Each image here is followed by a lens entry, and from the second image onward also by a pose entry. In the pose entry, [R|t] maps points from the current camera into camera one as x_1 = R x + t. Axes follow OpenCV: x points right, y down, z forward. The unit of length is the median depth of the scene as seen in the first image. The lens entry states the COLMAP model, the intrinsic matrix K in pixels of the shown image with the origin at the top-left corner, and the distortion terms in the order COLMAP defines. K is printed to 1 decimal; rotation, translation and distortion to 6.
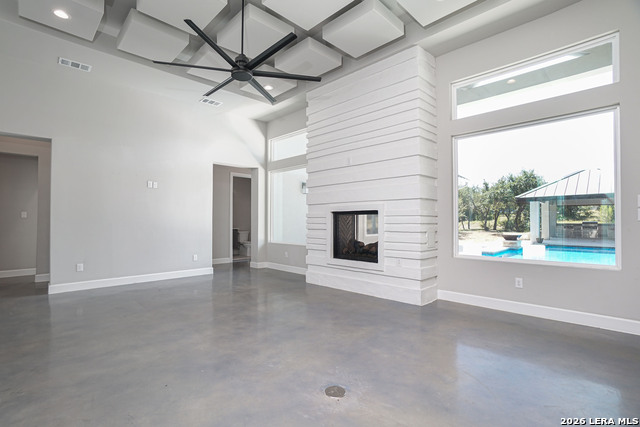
lens RADIAL K [[305.5, 0, 316.8], [0, 305.5, 214.7], [0, 0, 1]] dist [-0.029731, 0.000966]
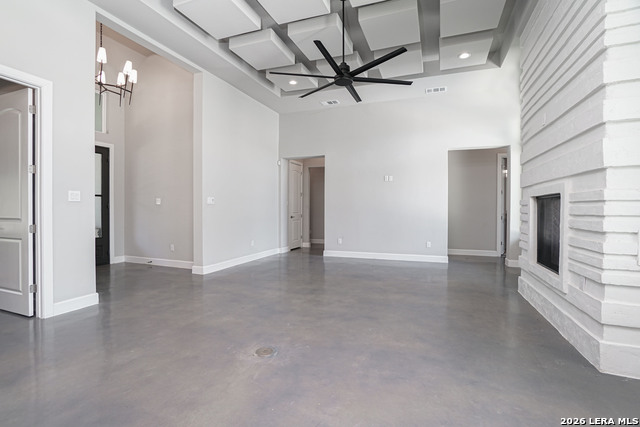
lens RADIAL K [[305.5, 0, 317.0], [0, 305.5, 212.9], [0, 0, 1]] dist [-0.029731, 0.000966]
pose [[0.417771, 0.014911, -0.908430, 0.754541], [0.013889, 0.999644, 0.022795, 0.007277], [0.908446, -0.022140, 0.417415, 0.429805]]
